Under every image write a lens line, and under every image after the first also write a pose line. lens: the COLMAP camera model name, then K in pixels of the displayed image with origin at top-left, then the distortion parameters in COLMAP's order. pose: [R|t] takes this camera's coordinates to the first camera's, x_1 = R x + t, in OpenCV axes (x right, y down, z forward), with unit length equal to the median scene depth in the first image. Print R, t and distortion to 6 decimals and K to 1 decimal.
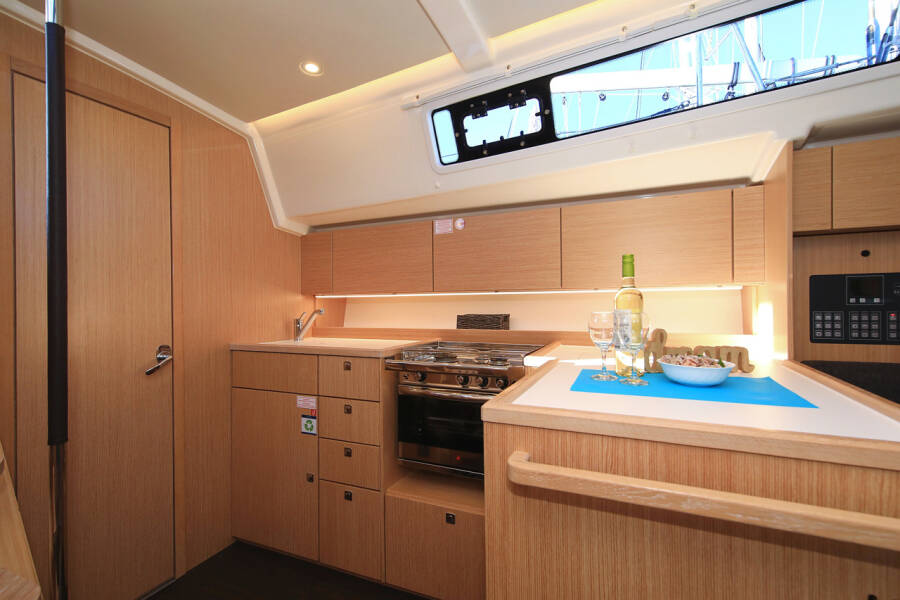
lens RADIAL K [[426.3, 0, 453.1], [0, 426.3, 305.3], [0, 0, 1]] dist [-0.000558, -0.000380]
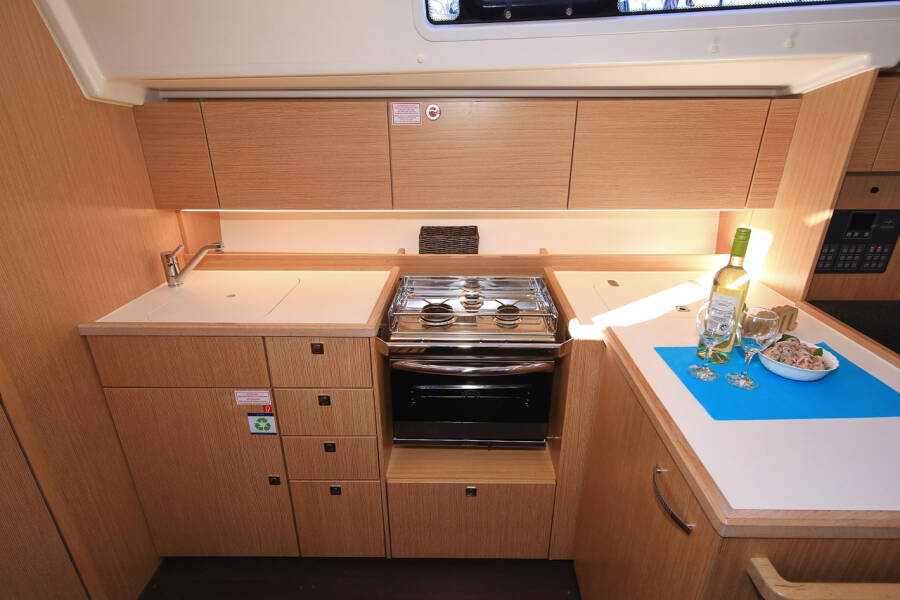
lens RADIAL K [[463.4, 0, 450.0], [0, 463.4, 300.0], [0, 0, 1]] dist [-0.000856, -0.001224]
pose [[0.919273, -0.140696, 0.367617, -0.304882], [-0.010886, 0.924492, 0.381047, -0.217501], [-0.393470, -0.354288, 0.848329, 0.281425]]
